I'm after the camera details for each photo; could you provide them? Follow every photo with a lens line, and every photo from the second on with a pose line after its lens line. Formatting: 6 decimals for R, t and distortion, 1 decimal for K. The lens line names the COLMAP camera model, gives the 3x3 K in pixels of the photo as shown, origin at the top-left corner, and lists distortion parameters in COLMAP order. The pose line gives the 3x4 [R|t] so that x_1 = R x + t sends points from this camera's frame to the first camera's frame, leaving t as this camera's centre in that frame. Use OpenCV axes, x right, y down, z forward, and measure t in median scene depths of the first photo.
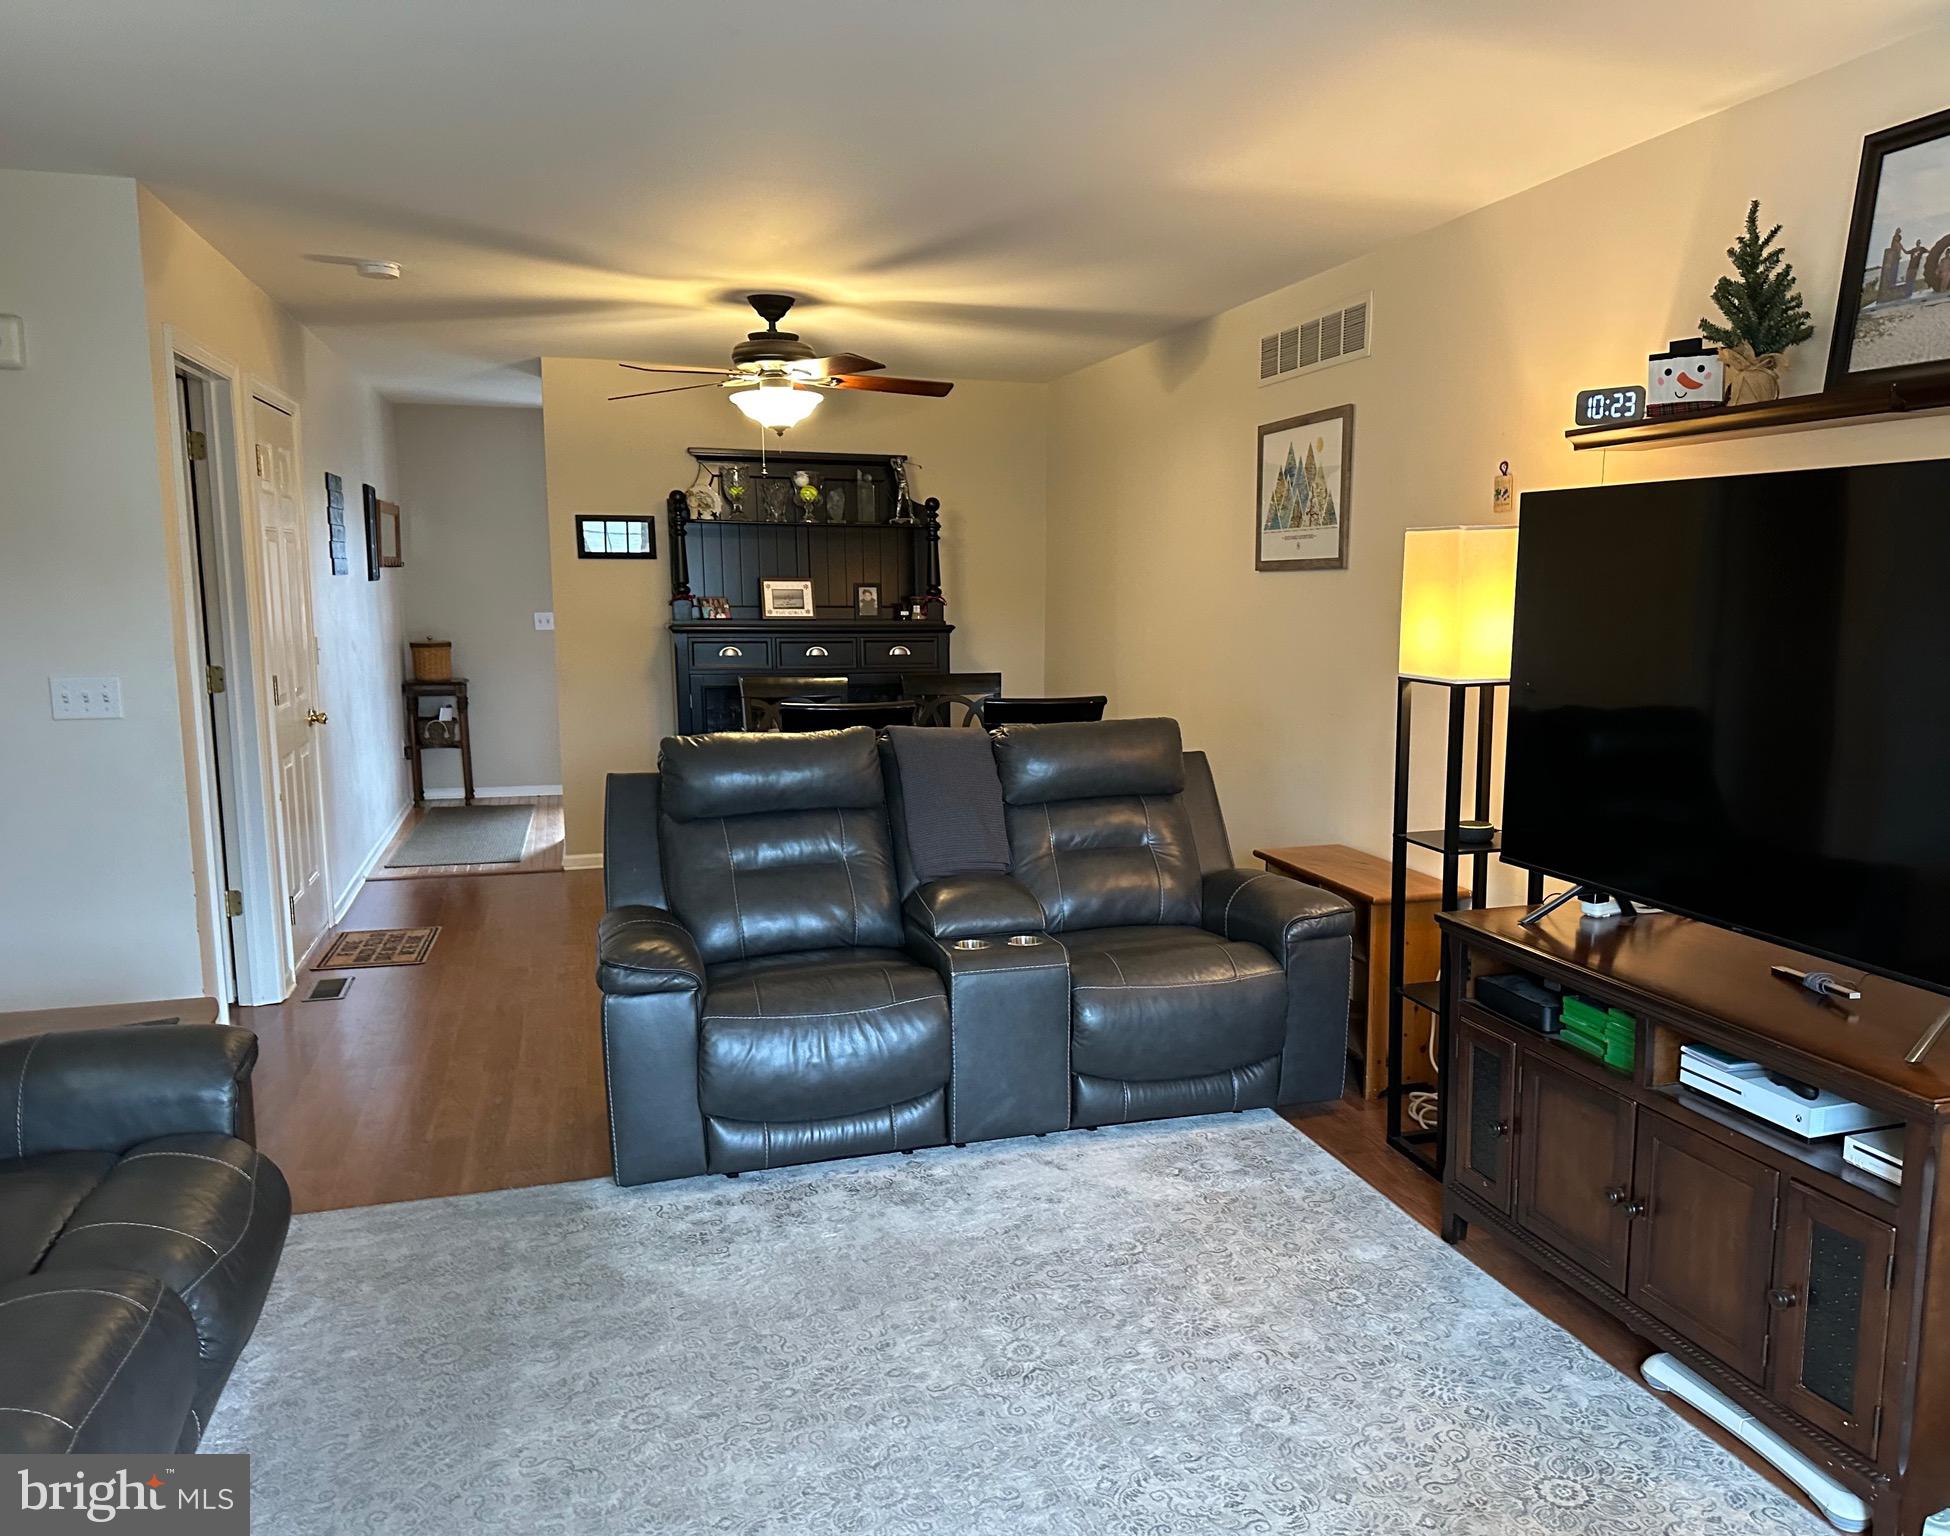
lens RADIAL K [[1472.0, 0, 1057.5], [0, 1472.0, 805.7], [0, 0, 1]] dist [0.110281, -0.041700]
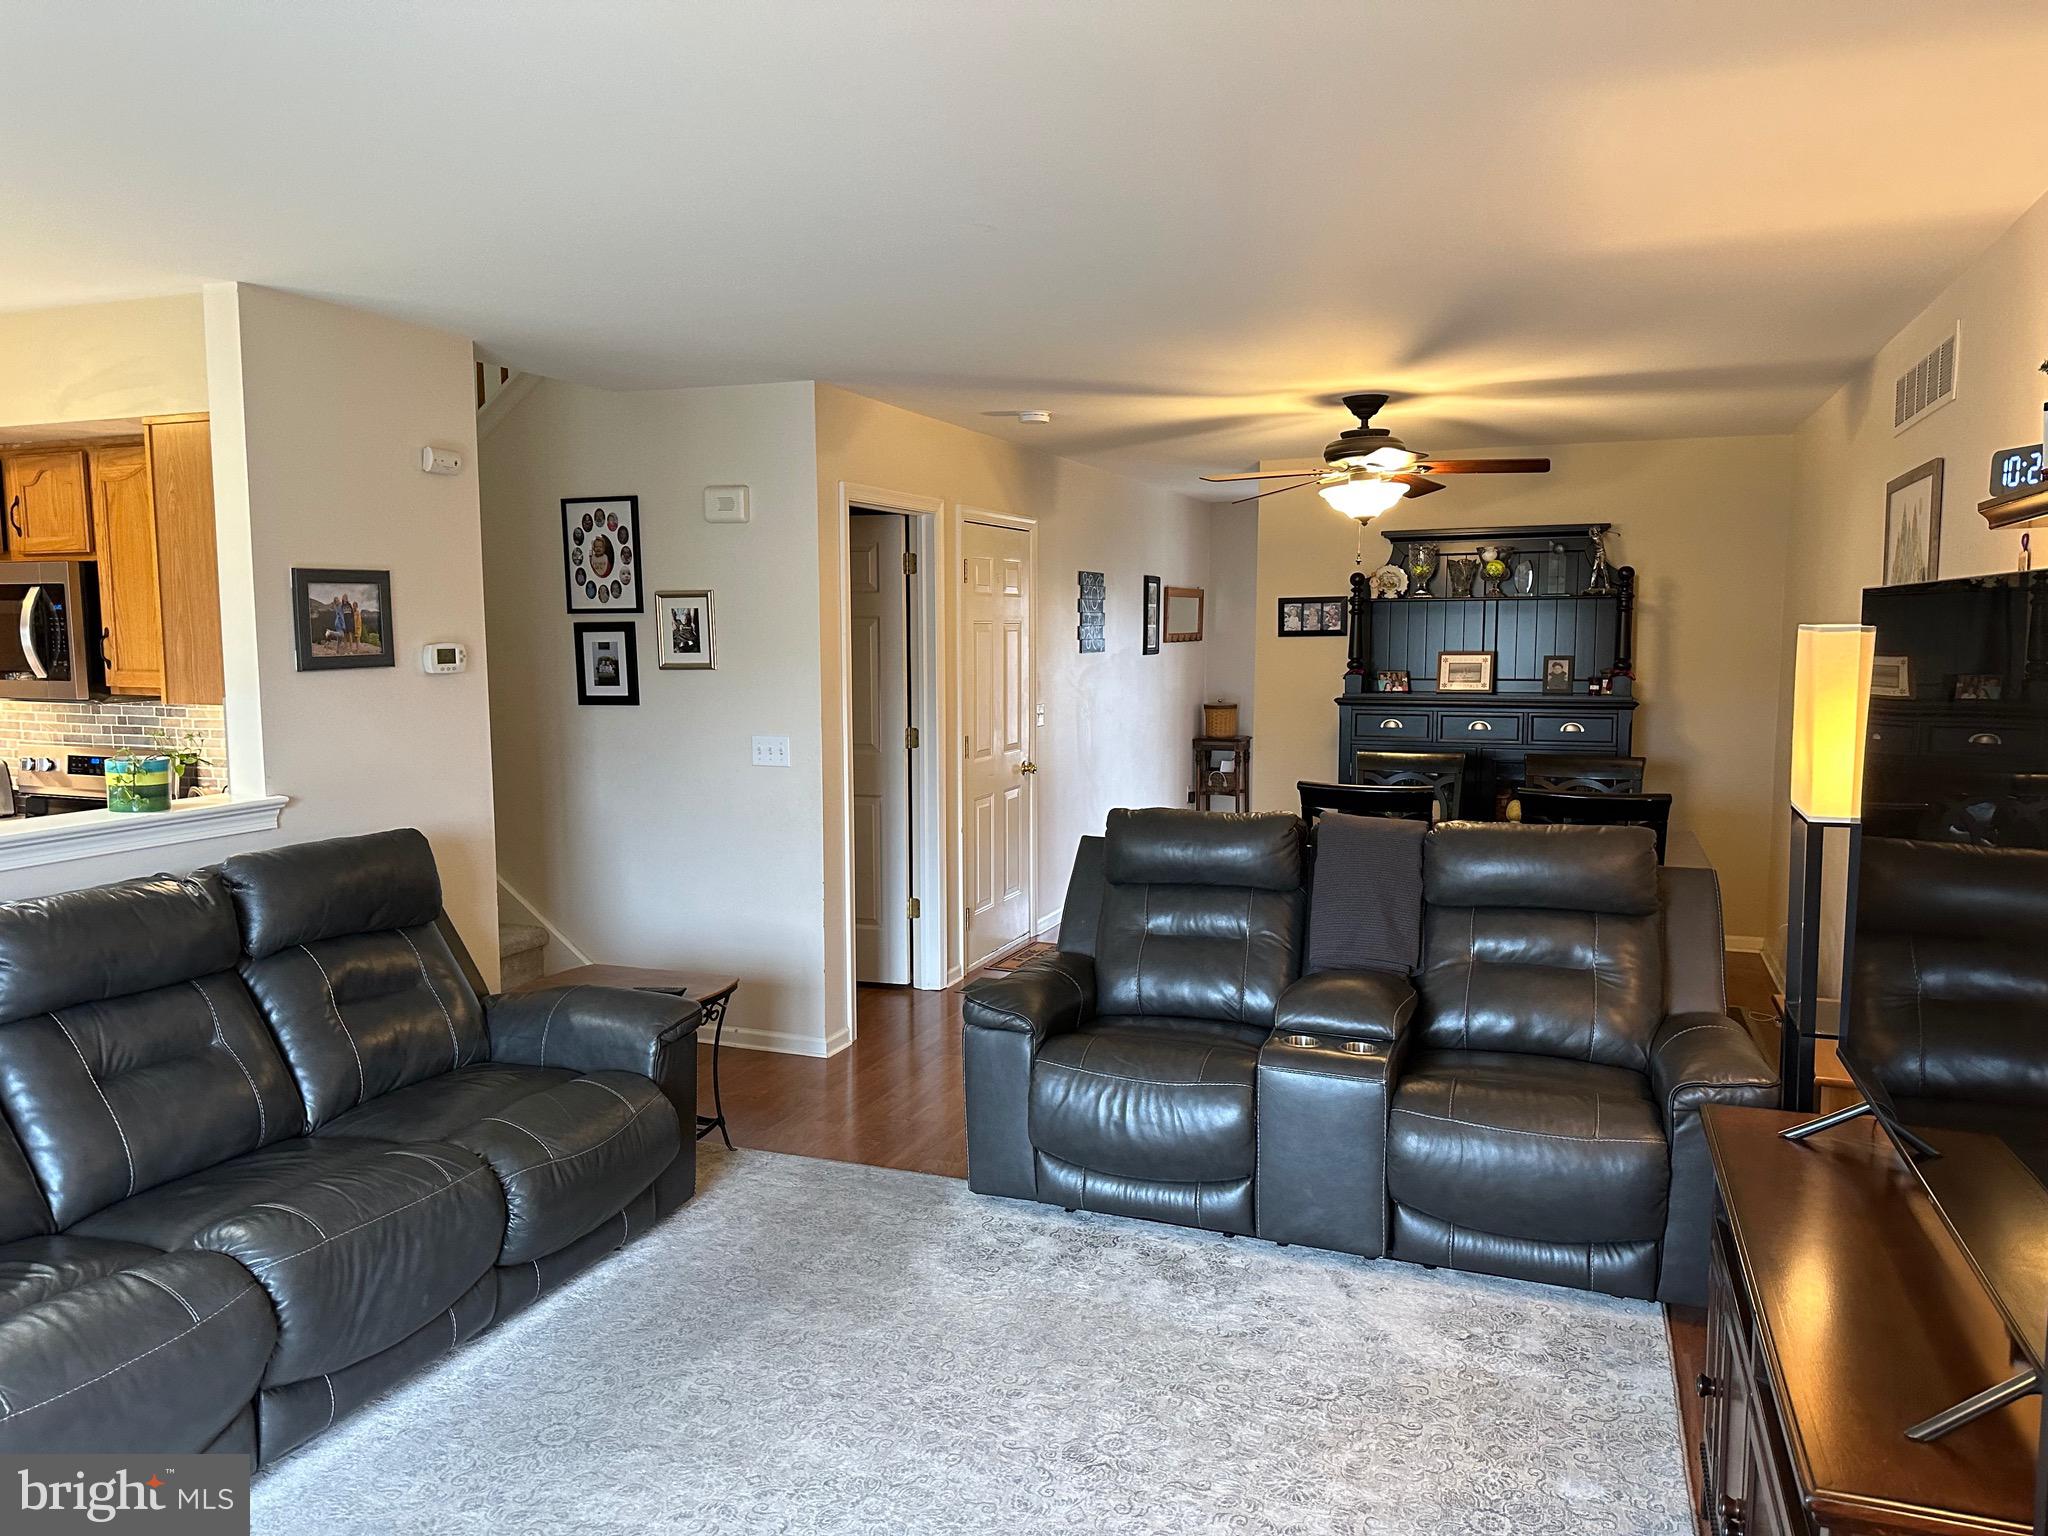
lens RADIAL K [[1432.6, 0, 1025.7], [0, 1432.6, 754.6], [0, 0, 1]] dist [0.076778, -0.025871]
pose [[0.779498, 0.051487, -0.624285, 0.374627], [-0.092584, 0.995140, -0.033529, -0.045204], [0.619524, 0.083935, 0.780477, 0.106938]]
